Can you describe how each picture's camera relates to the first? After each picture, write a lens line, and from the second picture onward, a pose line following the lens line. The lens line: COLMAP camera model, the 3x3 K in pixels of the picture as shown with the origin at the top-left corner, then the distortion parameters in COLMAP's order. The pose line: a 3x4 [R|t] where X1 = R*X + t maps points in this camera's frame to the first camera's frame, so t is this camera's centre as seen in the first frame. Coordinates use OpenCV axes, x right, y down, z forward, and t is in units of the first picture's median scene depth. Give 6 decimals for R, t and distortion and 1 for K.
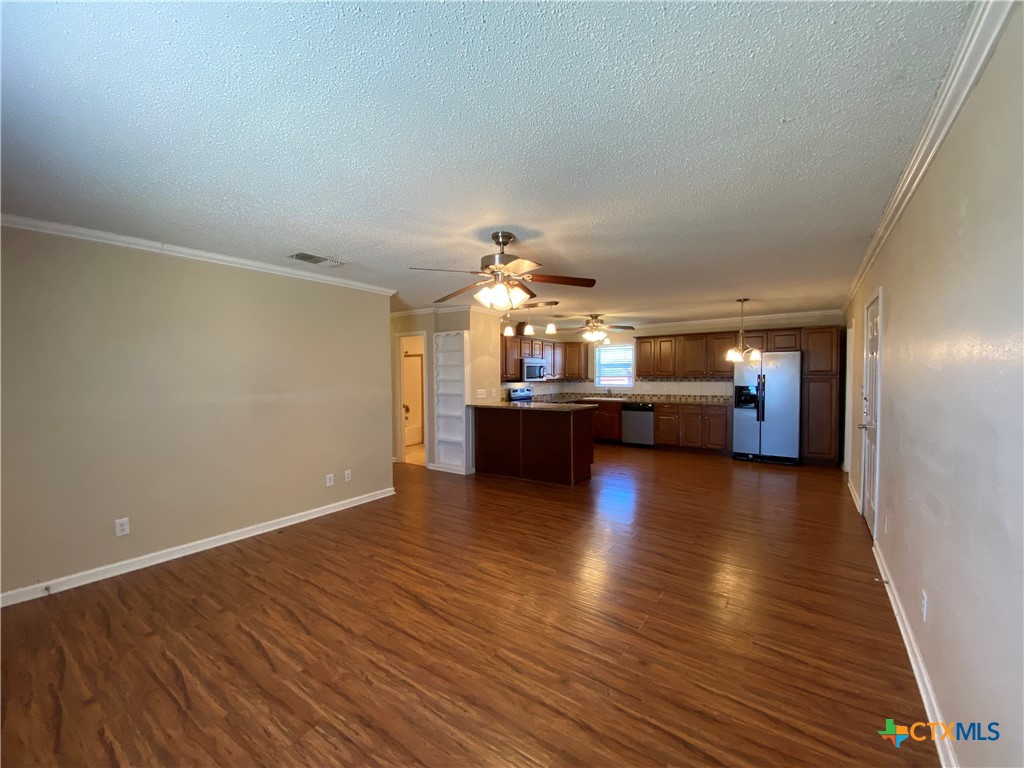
lens RADIAL K [[418.1, 0, 508.3], [0, 418.1, 374.1], [0, 0, 1]] dist [0.025090, -0.014468]
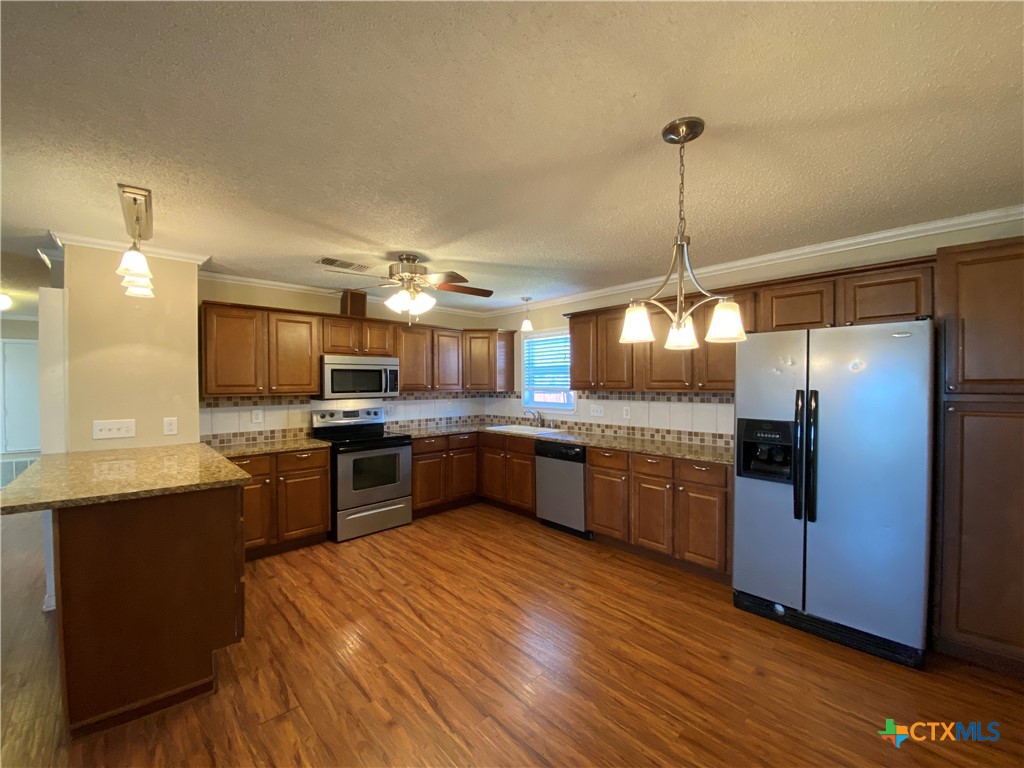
lens RADIAL K [[418.1, 0, 511.1], [0, 418.1, 375.5], [0, 0, 1]] dist [0.025090, -0.014468]
pose [[0.976953, 0.000397, -0.213455, 0.461025], [-0.003898, 0.999865, -0.015978, -0.005218], [0.213420, 0.016441, 0.976822, 0.633563]]
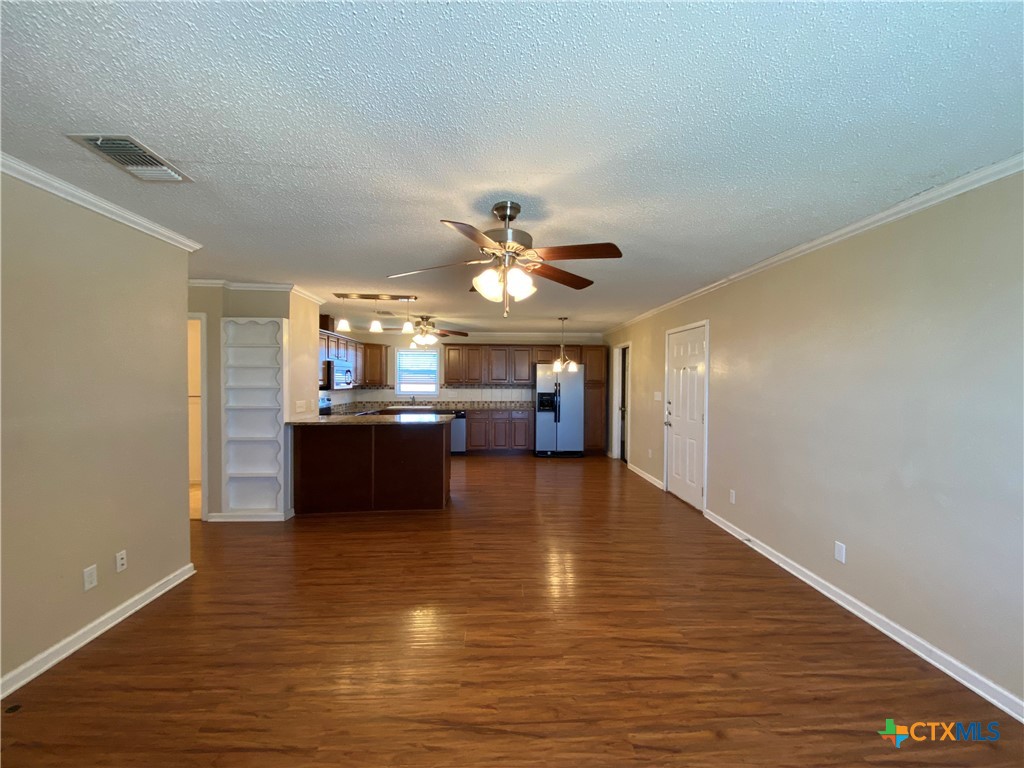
lens RADIAL K [[418.1, 0, 516.9], [0, 418.1, 382.8], [0, 0, 1]] dist [0.025090, -0.014468]
pose [[0.780839, 0.006984, 0.624693, -0.229941], [-0.012400, 0.999914, 0.004321, -0.003068], [-0.624609, -0.011120, 0.780858, 0.175753]]
